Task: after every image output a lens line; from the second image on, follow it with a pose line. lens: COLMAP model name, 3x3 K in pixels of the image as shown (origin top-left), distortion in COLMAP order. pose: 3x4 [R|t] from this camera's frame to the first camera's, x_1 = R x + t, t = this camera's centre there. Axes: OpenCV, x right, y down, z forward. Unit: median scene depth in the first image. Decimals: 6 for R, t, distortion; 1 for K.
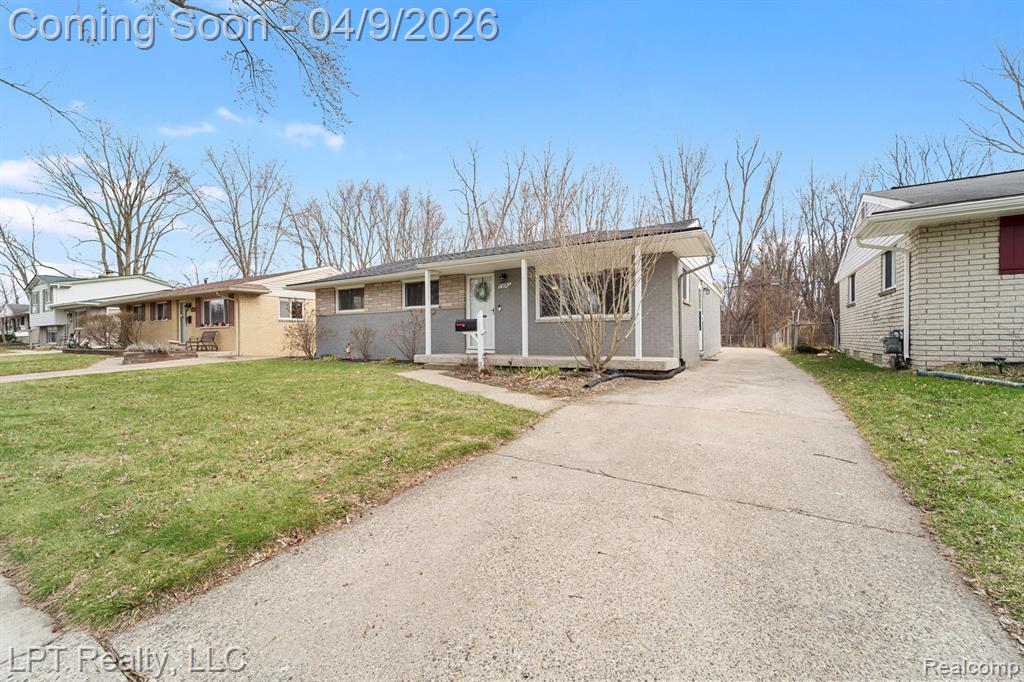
lens RADIAL K [[426.6, 0, 520.1], [0, 426.6, 339.1], [0, 0, 1]] dist [0.000101, -0.000126]
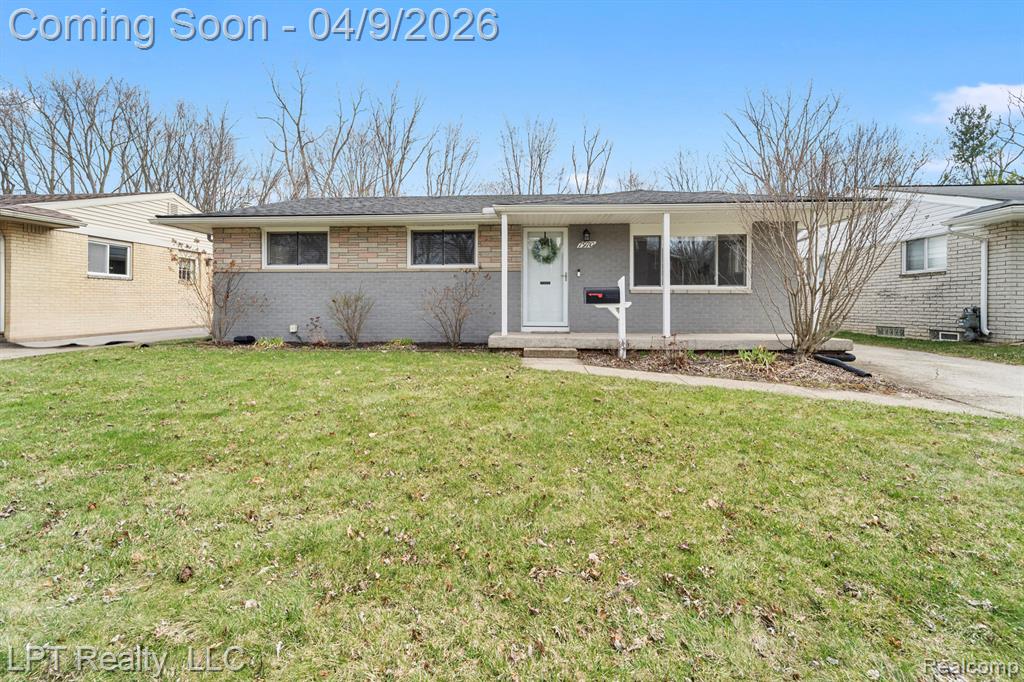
lens RADIAL K [[426.6, 0, 518.6], [0, 426.6, 315.9], [0, 0, 1]] dist [0.000101, -0.000126]
pose [[0.887997, -0.003256, 0.459838, -0.484146], [-0.006768, 0.999774, 0.020150, -0.008910], [-0.459800, -0.021005, 0.887774, 0.337036]]
